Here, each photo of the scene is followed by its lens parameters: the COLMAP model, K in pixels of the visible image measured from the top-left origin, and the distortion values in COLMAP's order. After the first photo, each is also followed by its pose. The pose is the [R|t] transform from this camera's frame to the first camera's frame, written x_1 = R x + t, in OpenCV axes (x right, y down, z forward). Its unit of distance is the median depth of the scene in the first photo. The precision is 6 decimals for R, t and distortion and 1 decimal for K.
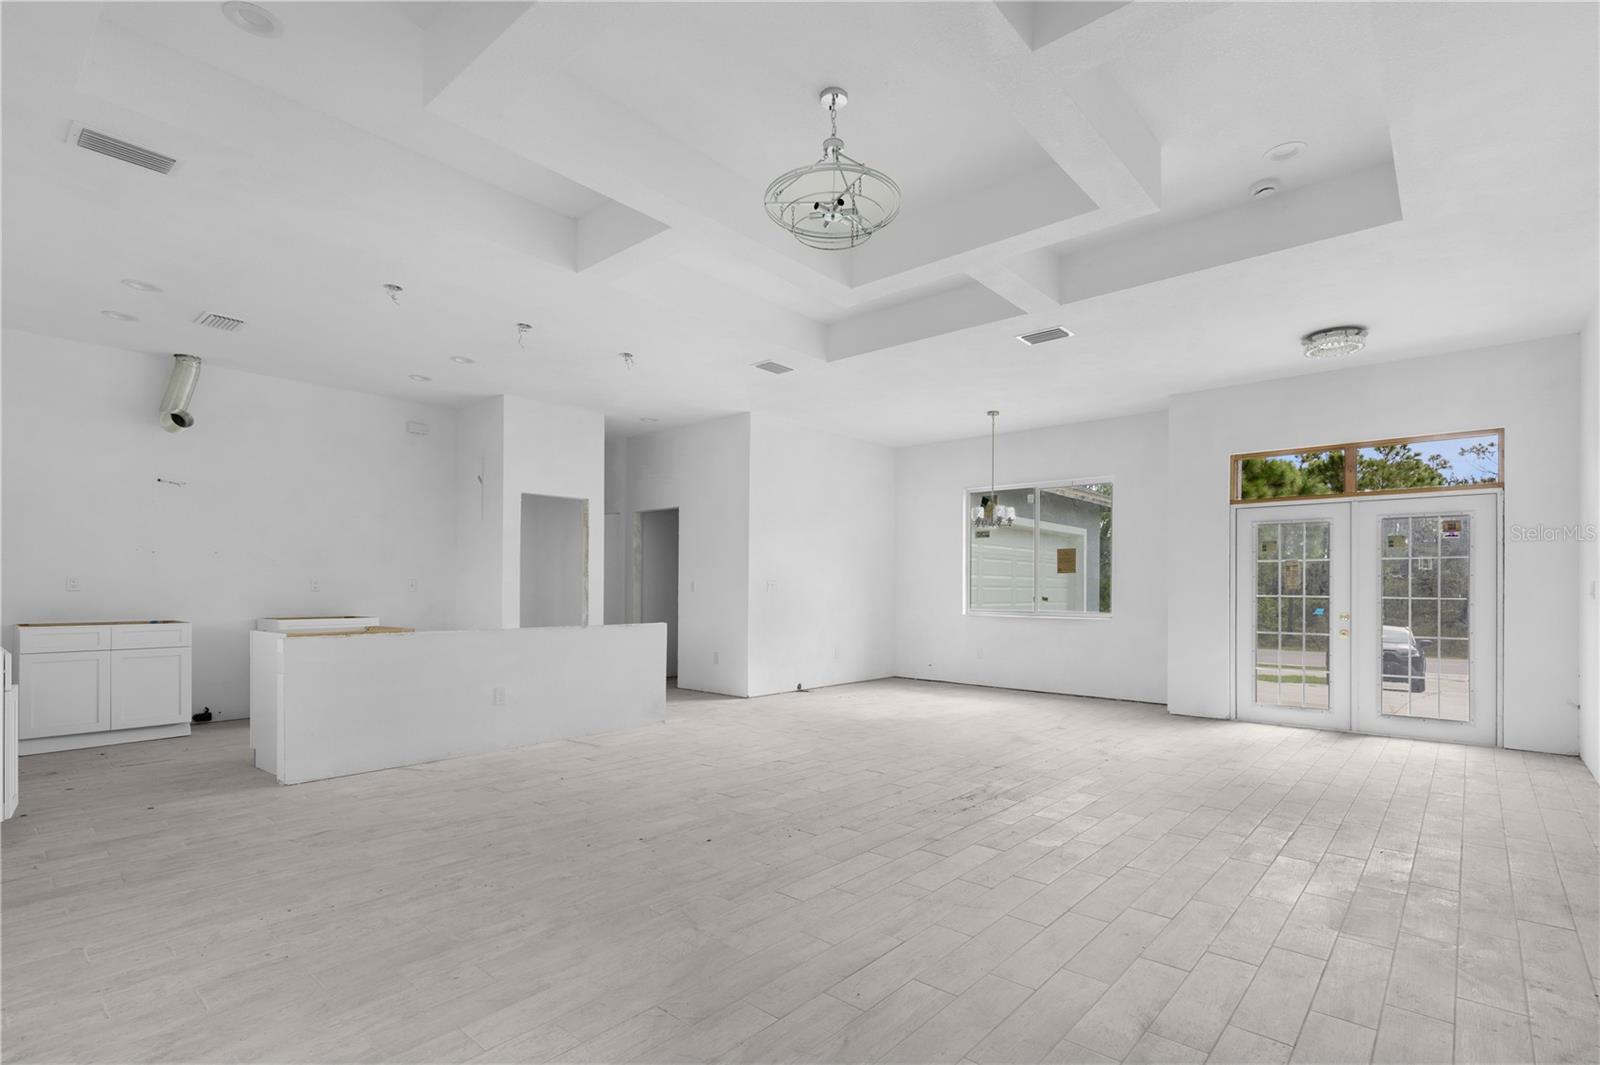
lens RADIAL K [[758.4, 0, 815.2], [0, 758.4, 583.8], [0, 0, 1]] dist [-0.000515, -0.000271]
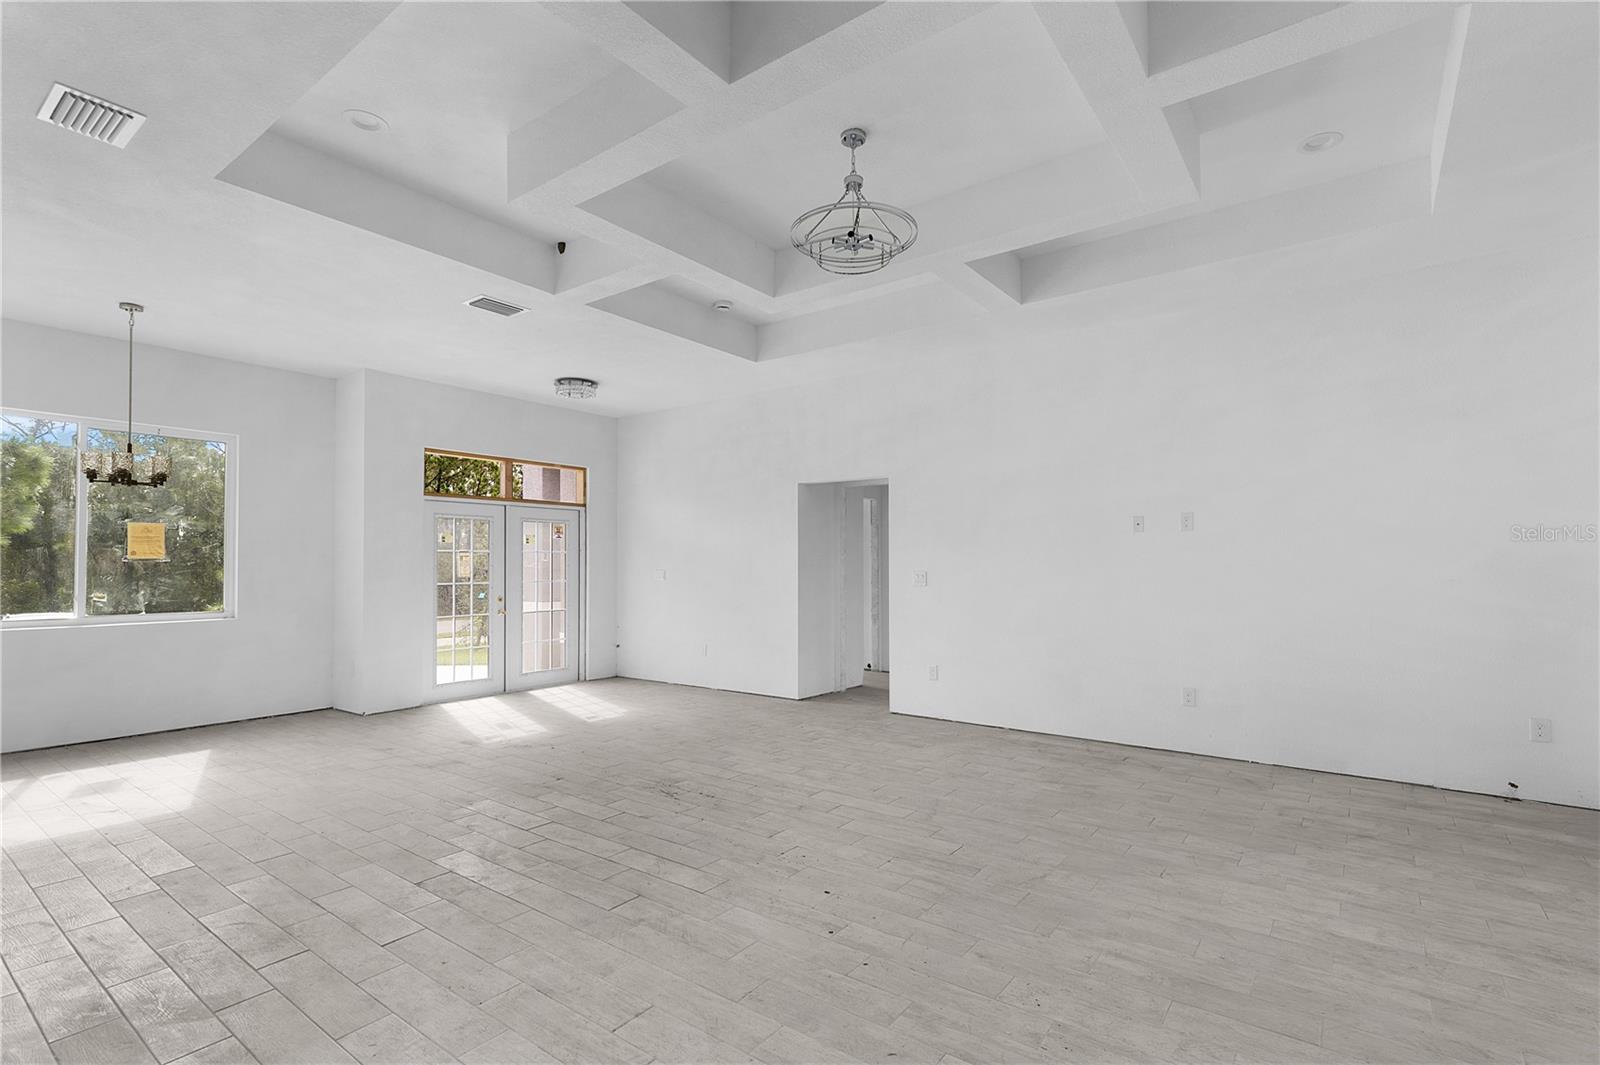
lens RADIAL K [[739.5, 0, 817.1], [0, 739.5, 552.3], [0, 0, 1]] dist [0.002268, 0.000101]
pose [[-0.077874, 0.015370, 0.996845, -0.738080], [-0.004608, 0.999865, -0.015776, -0.021320], [-0.996953, -0.005822, -0.077793, 0.820961]]
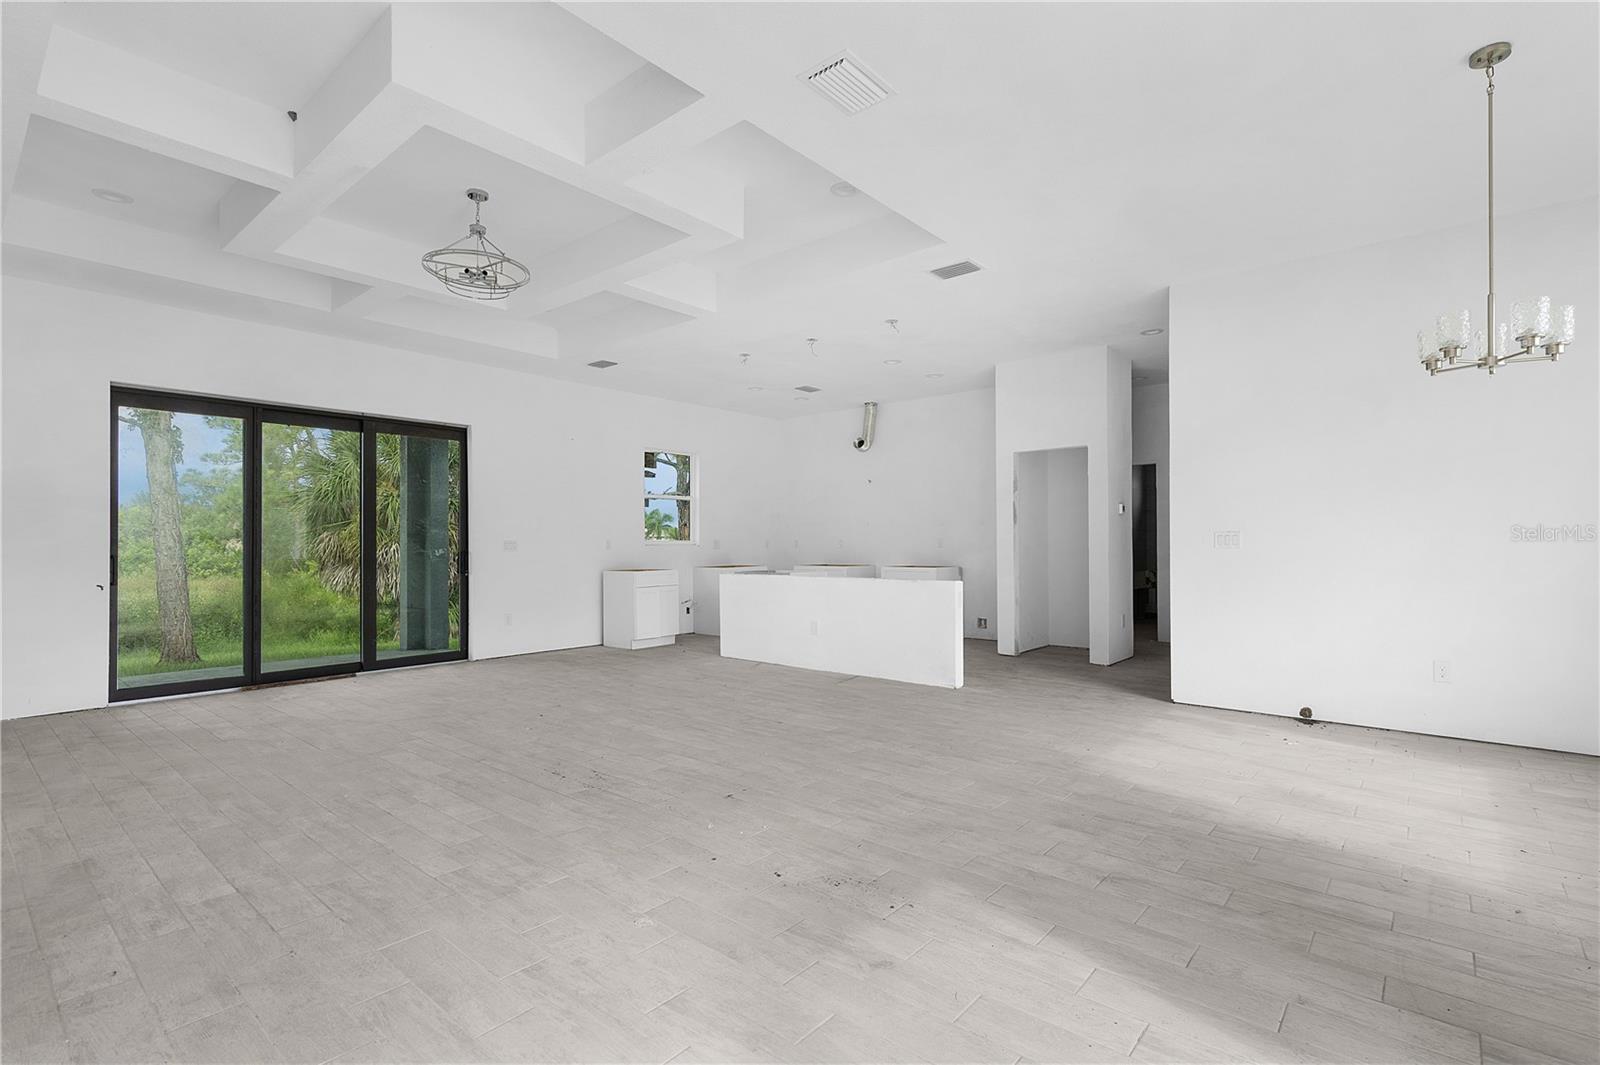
lens RADIAL K [[734.6, 0, 825.6], [0, 734.6, 534.0], [0, 0, 1]] dist [0.000069, -0.000348]
pose [[0.023602, -0.019648, -0.999528, 1.006066], [0.010006, 0.999761, -0.019416, 0.013169], [0.999671, -0.009543, 0.023793, 1.162694]]
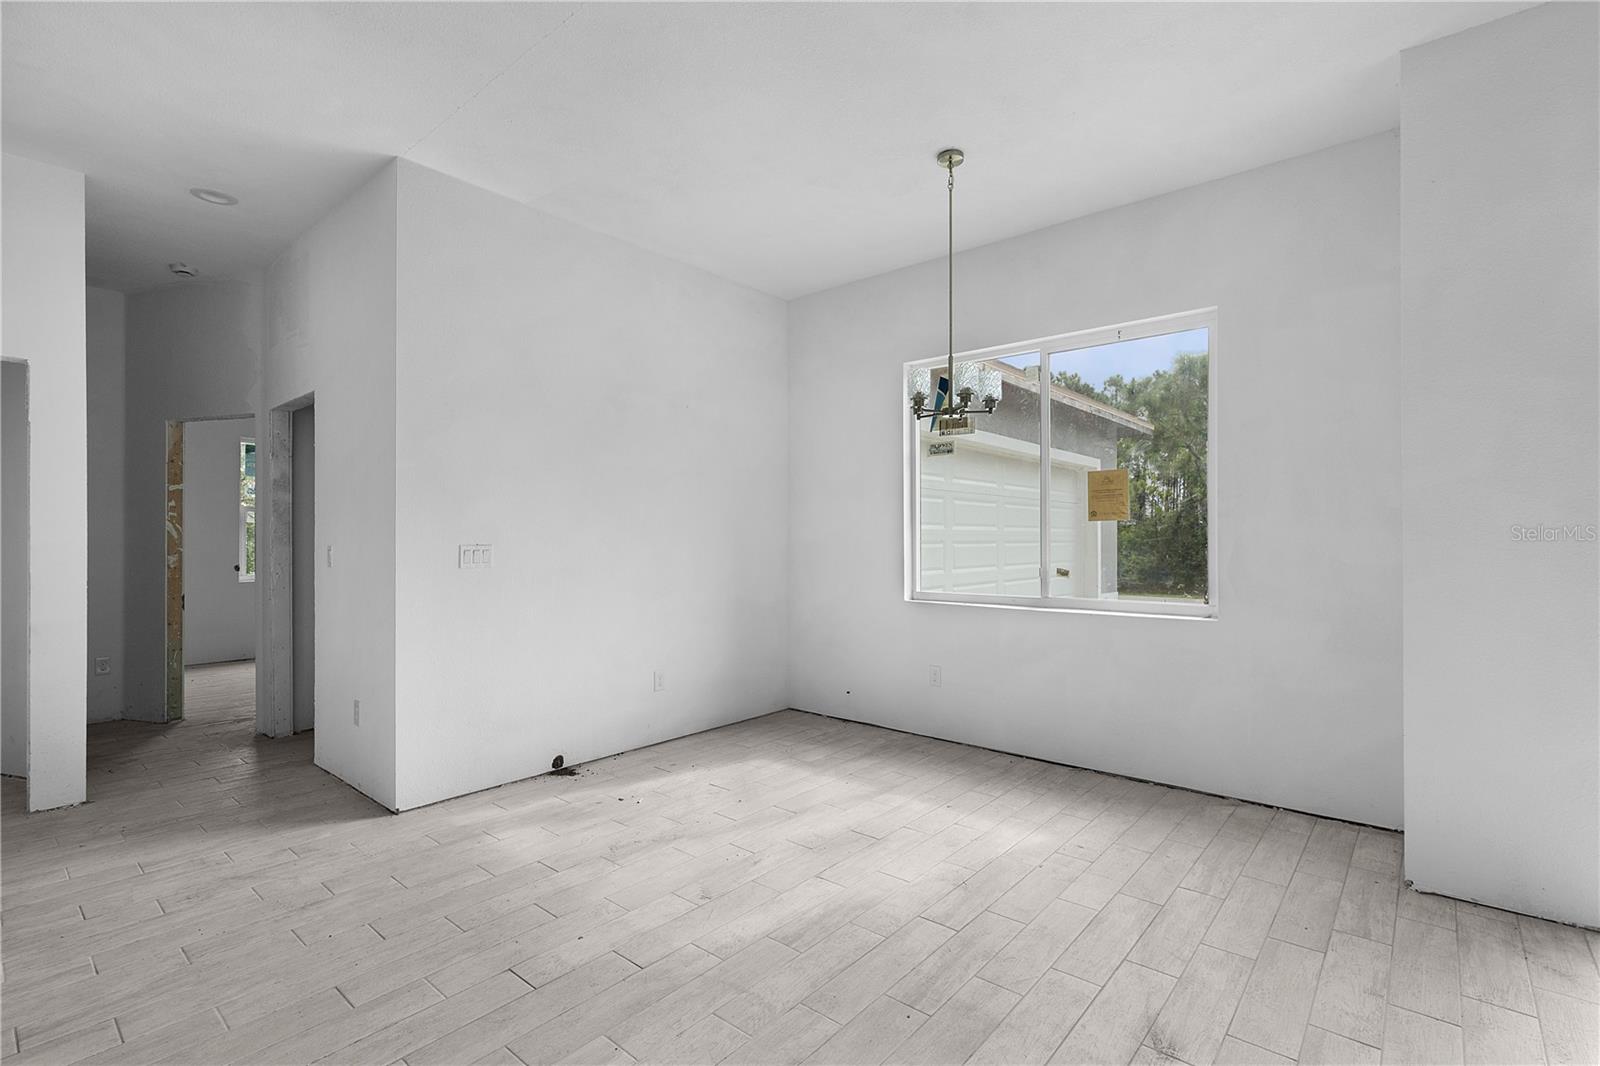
lens RADIAL K [[734.6, 0, 825.6], [0, 734.6, 534.5], [0, 0, 1]] dist [0.000069, -0.000348]
pose [[0.999934, -0.011117, 0.002823, 0.280405], [0.011105, 0.999929, 0.004395, -0.016961], [-0.002872, -0.004364, 0.999986, 0.993383]]
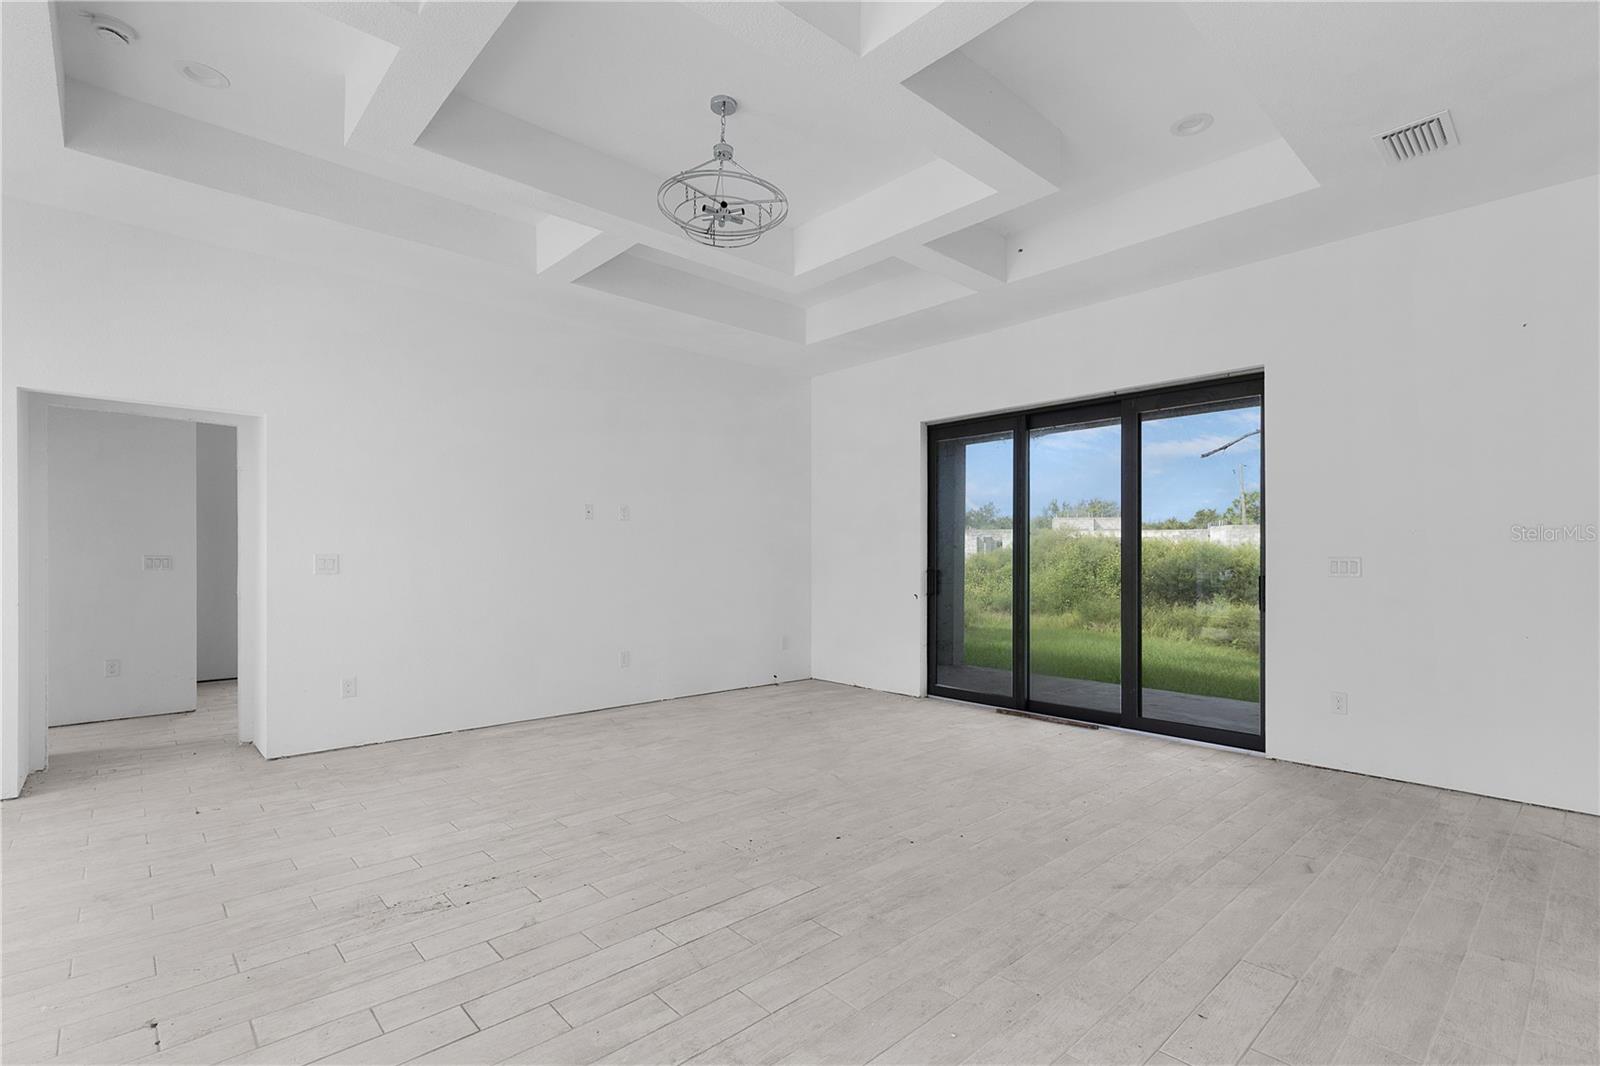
lens RADIAL K [[739.5, 0, 817.1], [0, 739.5, 552.8], [0, 0, 1]] dist [0.002268, 0.000101]
pose [[-0.994202, -0.003470, 0.107471, -0.160923], [-0.004618, 0.999935, -0.010434, -0.003537], [-0.107428, -0.010870, -0.994153, 1.461394]]
